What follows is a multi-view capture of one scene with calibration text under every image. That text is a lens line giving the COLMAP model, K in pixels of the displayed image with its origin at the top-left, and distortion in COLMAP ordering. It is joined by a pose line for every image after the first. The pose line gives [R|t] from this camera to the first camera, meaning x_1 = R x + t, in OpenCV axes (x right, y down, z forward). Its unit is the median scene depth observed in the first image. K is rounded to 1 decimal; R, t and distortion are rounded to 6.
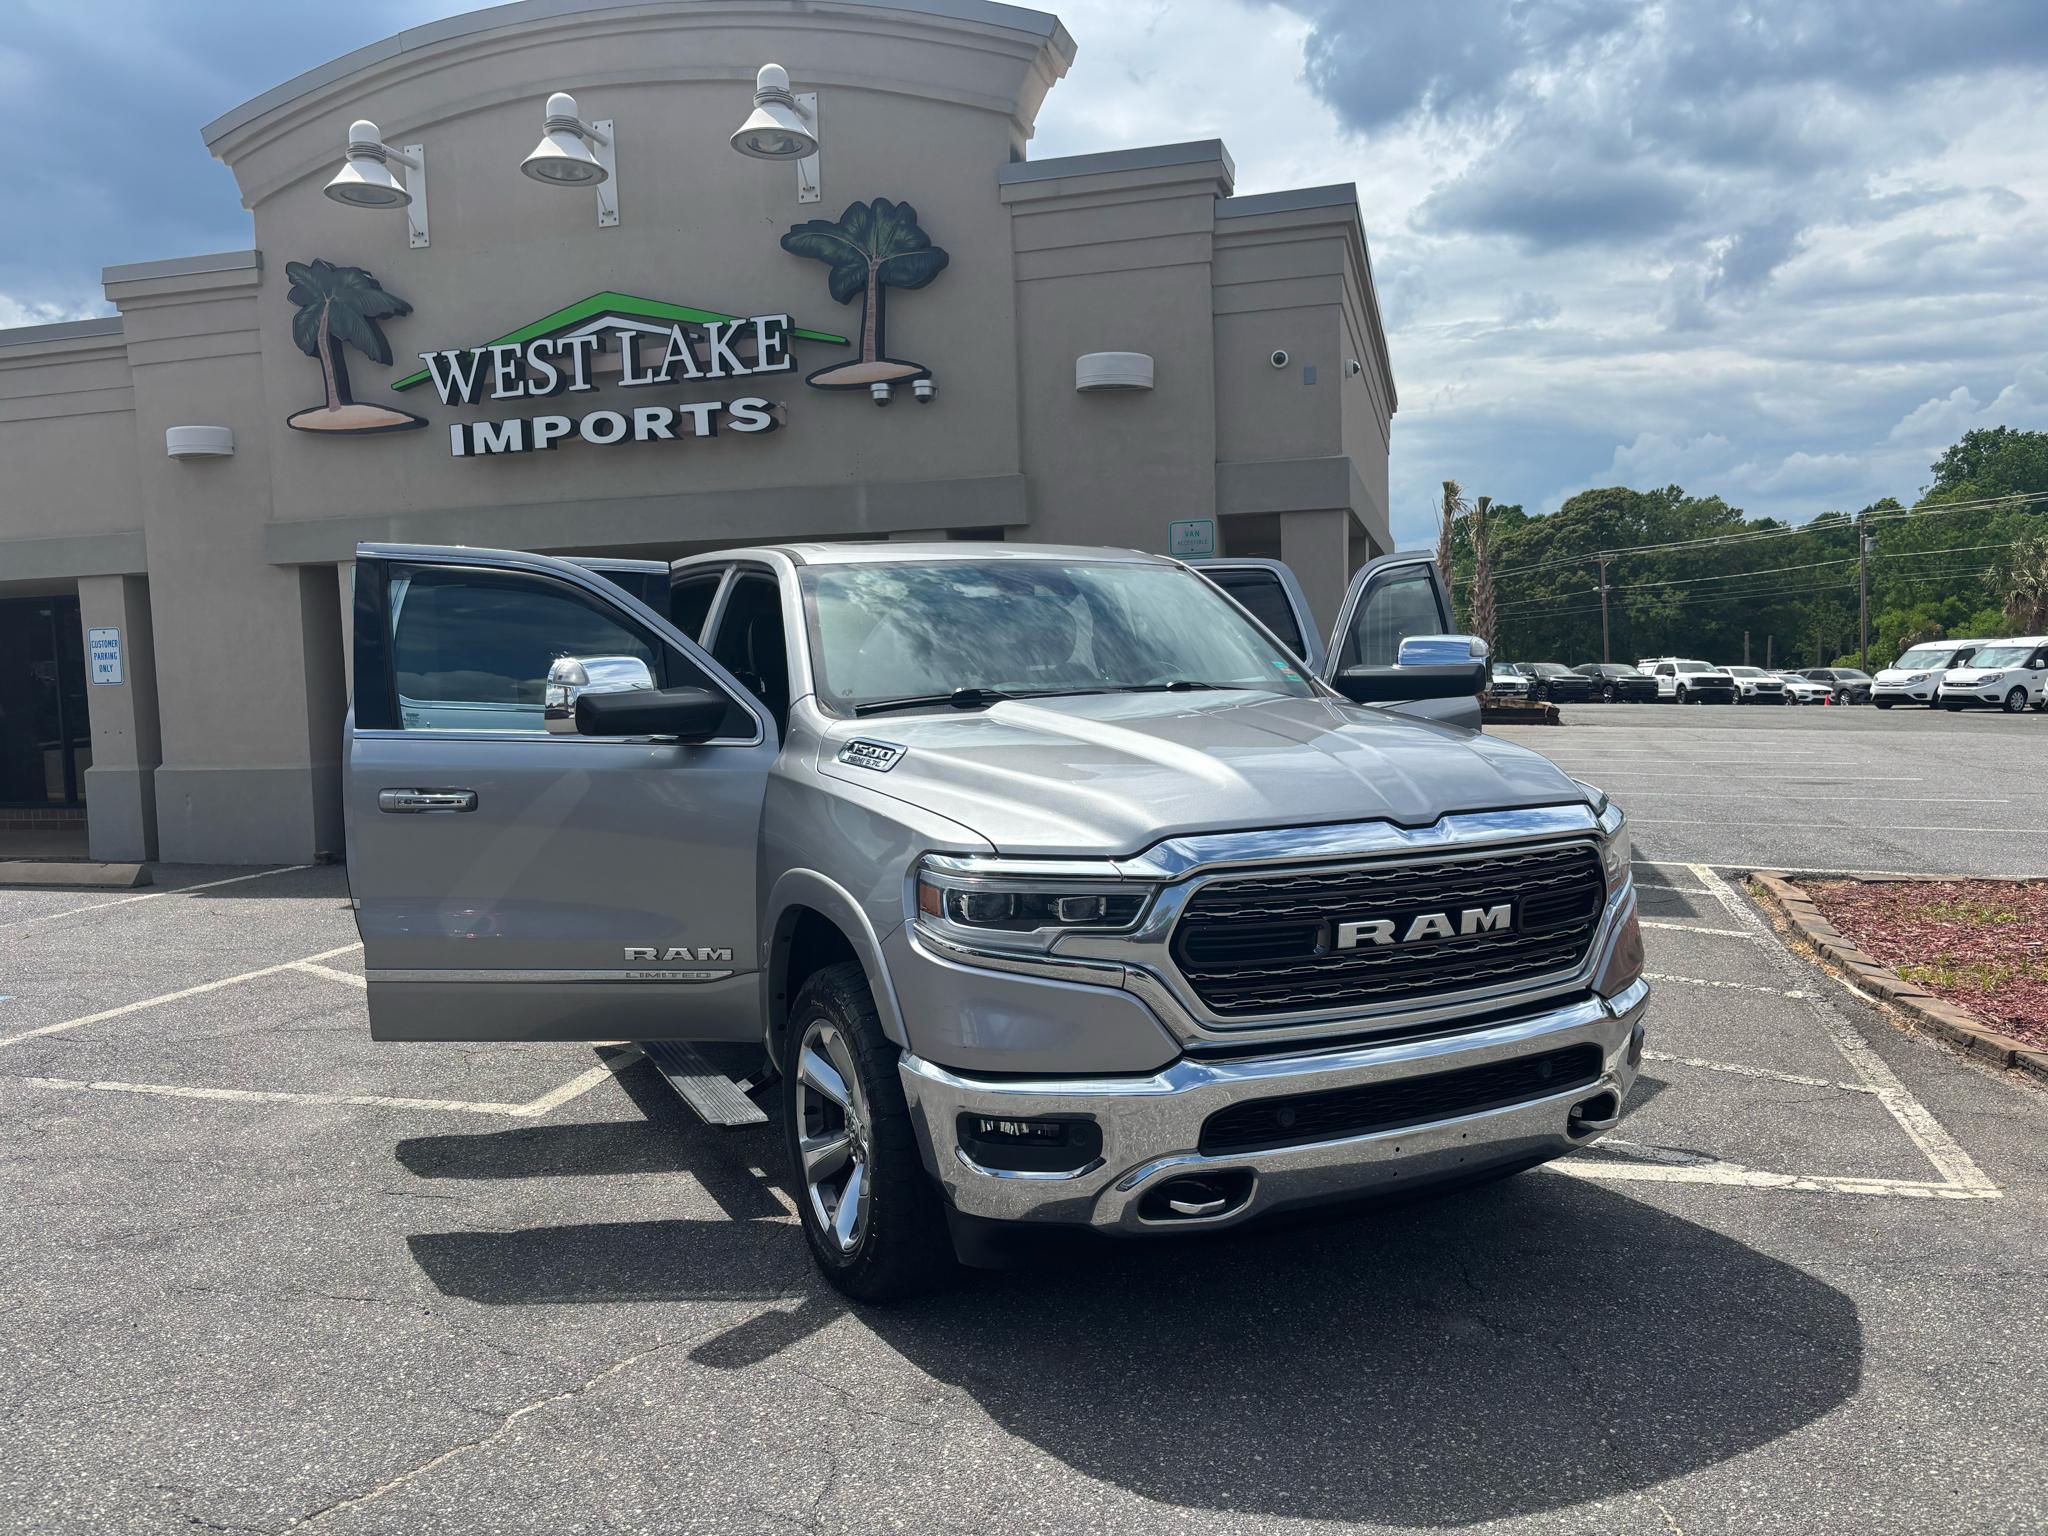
lens RADIAL K [[1556.4, 0, 1037.8], [0, 1556.4, 776.8], [0, 0, 1]] dist [0.036238, -0.037169]
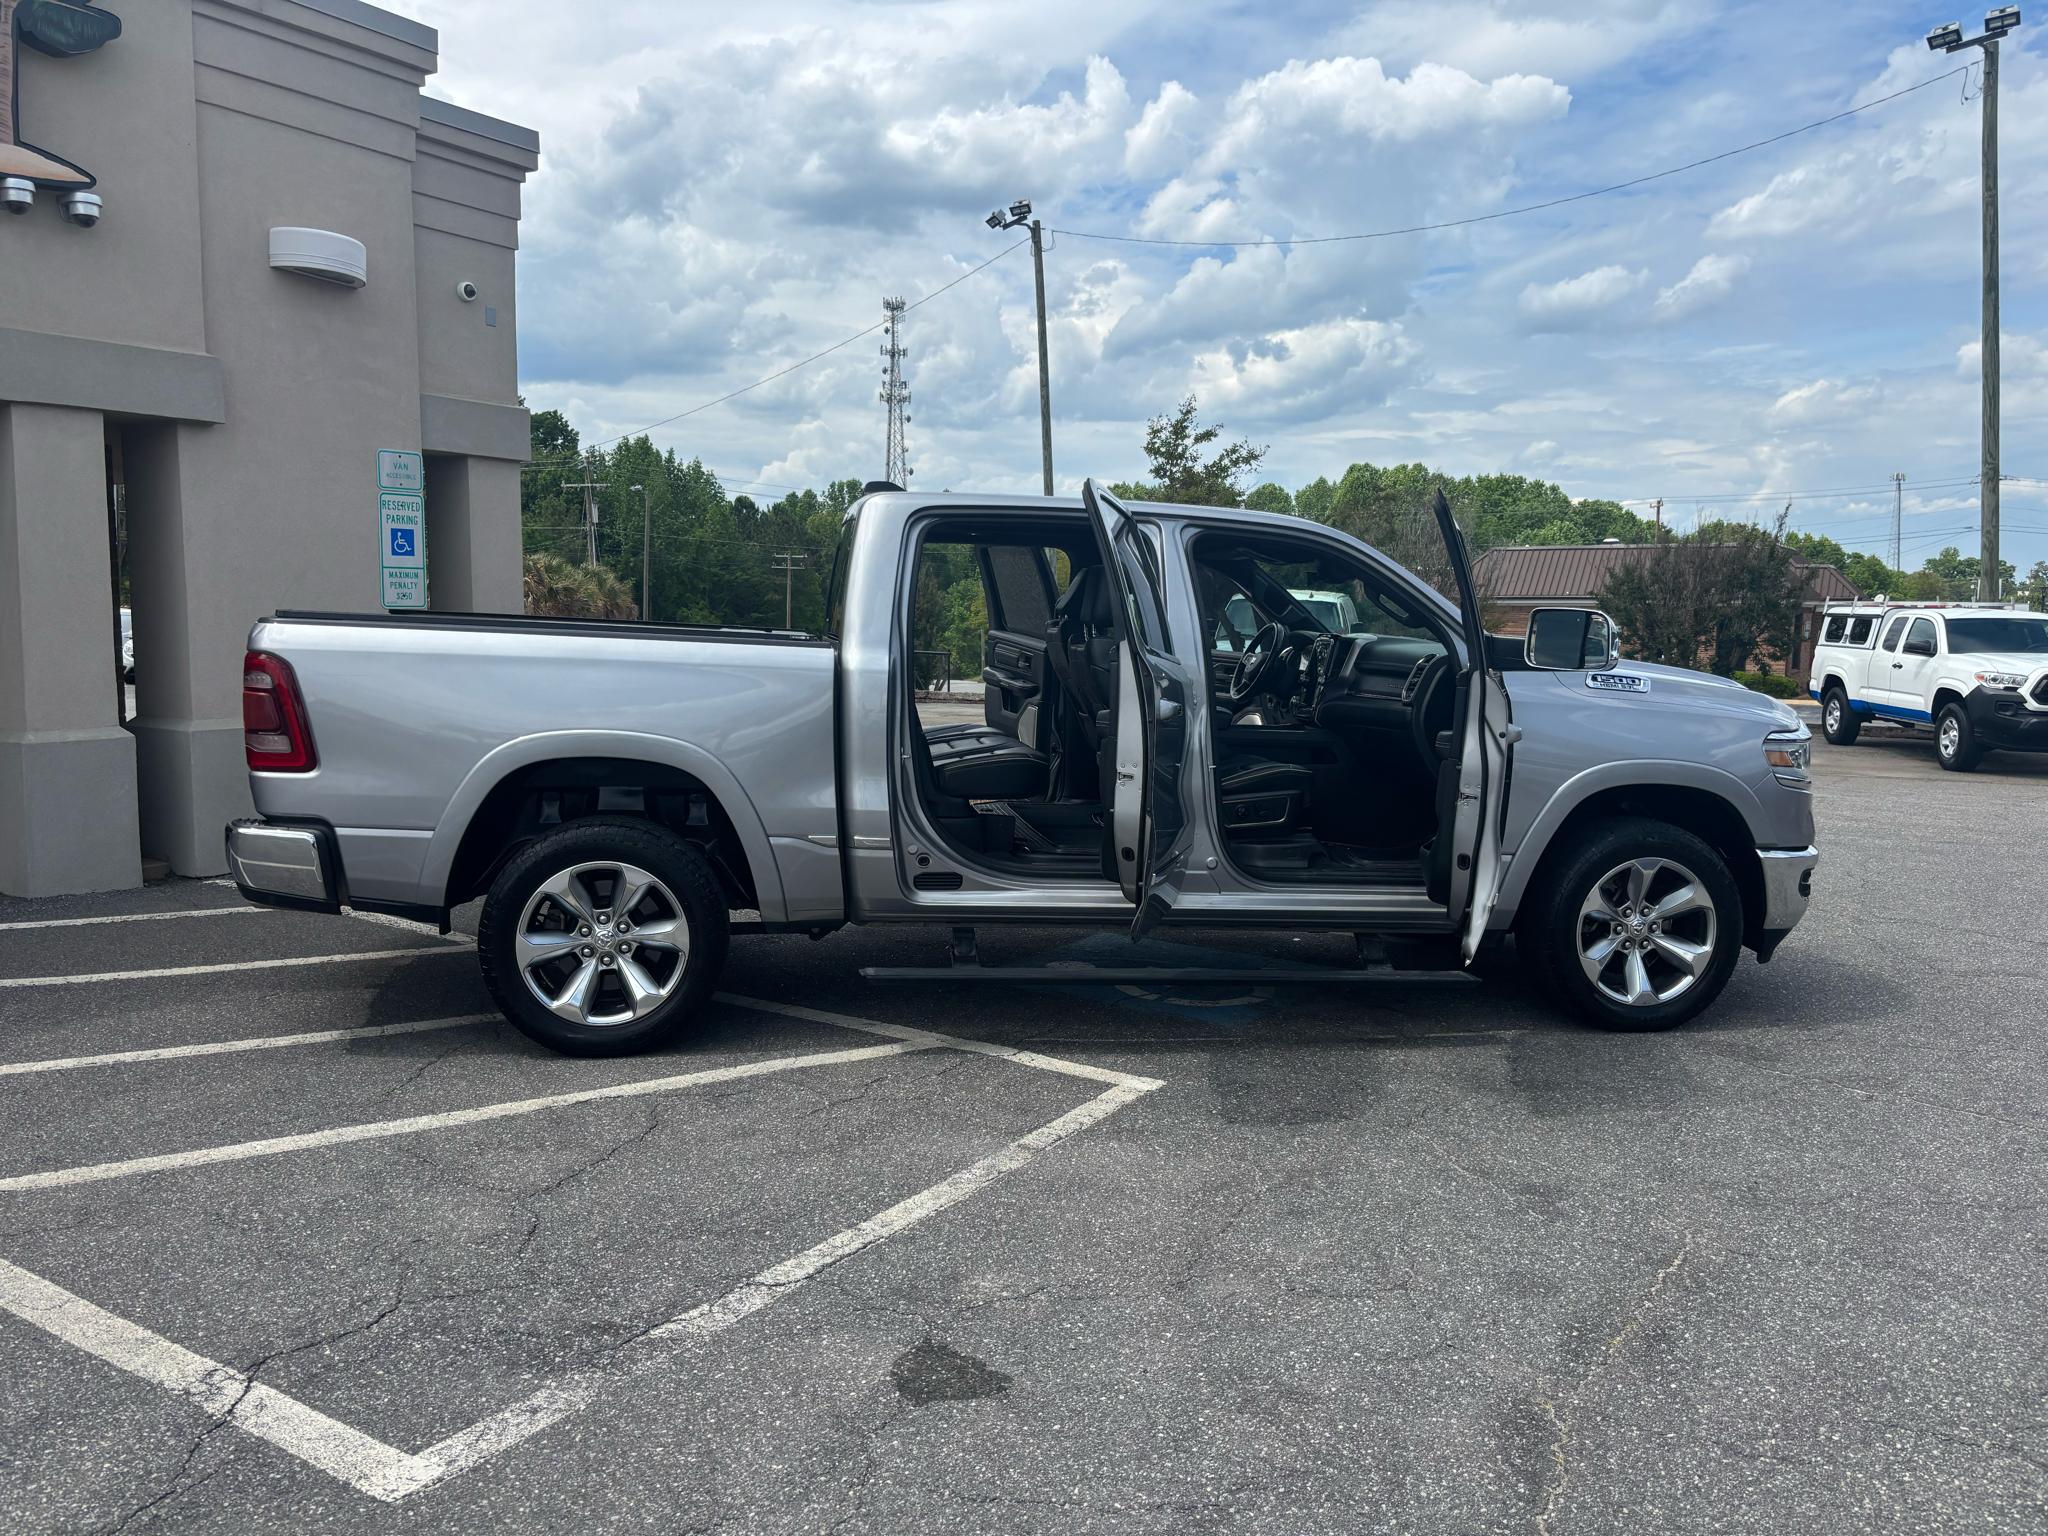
lens RADIAL K [[1556.4, 0, 1015.0], [0, 1556.4, 758.4], [0, 0, 1]] dist [0.036238, -0.037169]
pose [[0.293110, -0.056863, 0.954386, -0.630571], [0.051429, 0.997722, 0.043650, -0.013306], [-0.954695, 0.036289, 0.295367, 0.406640]]
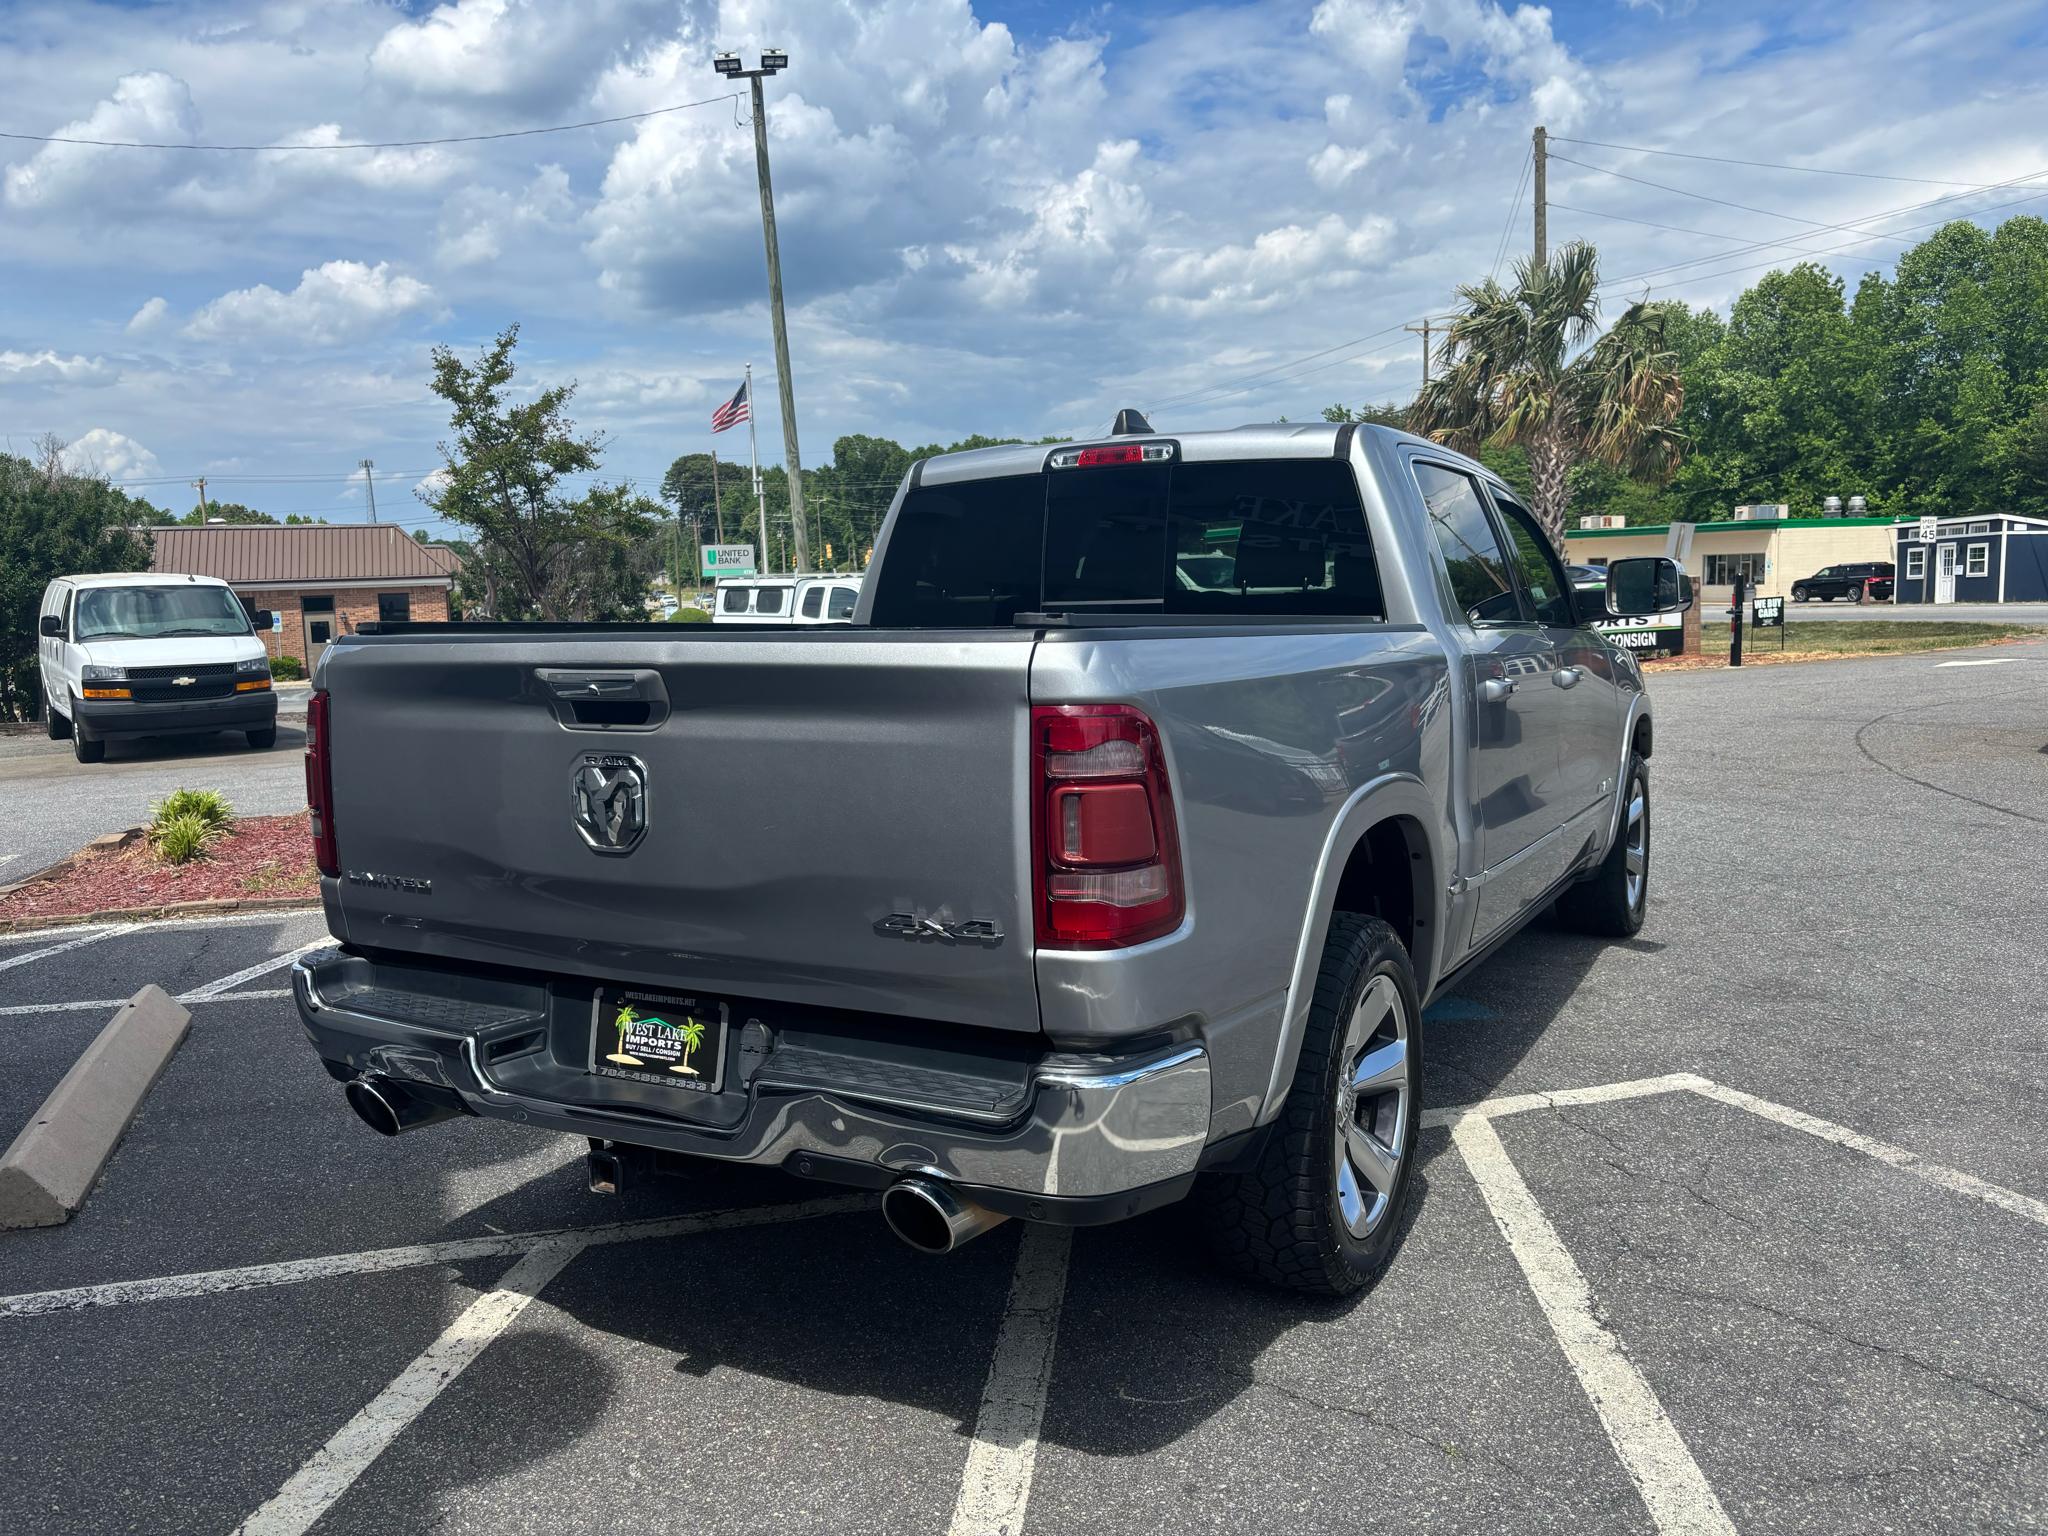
lens RADIAL K [[1556.4, 0, 1021.1], [0, 1556.4, 763.1], [0, 0, 1]] dist [0.036238, -0.037169]
pose [[-0.568221, -0.049275, 0.821399, -0.420045], [0.107064, 0.985293, 0.133170, -0.058787], [-0.815881, 0.163613, -0.554589, 0.900484]]
